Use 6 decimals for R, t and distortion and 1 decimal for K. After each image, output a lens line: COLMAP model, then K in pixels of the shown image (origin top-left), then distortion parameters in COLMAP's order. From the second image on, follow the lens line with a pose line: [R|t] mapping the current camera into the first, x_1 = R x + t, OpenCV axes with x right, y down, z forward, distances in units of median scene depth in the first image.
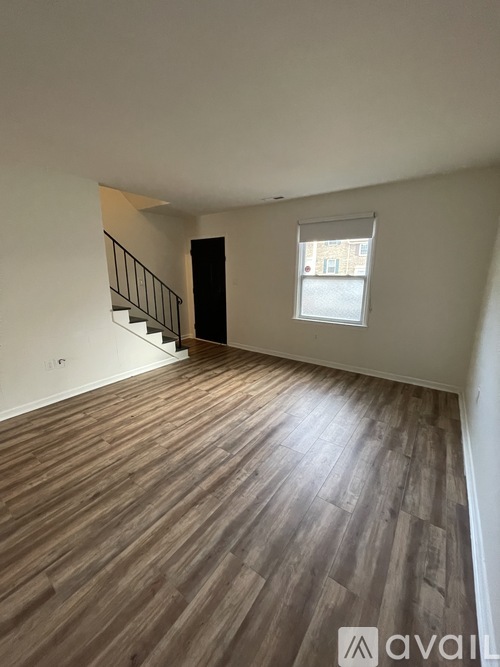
lens RADIAL K [[264.7, 0, 250.0], [0, 264.7, 333.5], [0, 0, 1]] dist [-0.001115, 0.000045]
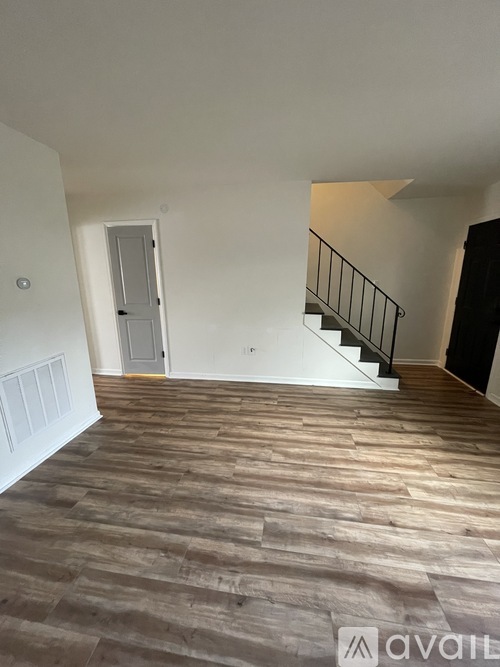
lens RADIAL K [[271.7, 0, 249.9], [0, 271.7, 329.0], [0, 0, 1]] dist [-0.001208, 0.000300]
pose [[0.460702, 0.183581, -0.868362, 0.319664], [-0.204462, 0.974013, 0.097441, -0.103035], [0.863684, 0.132656, 0.486264, 0.438007]]
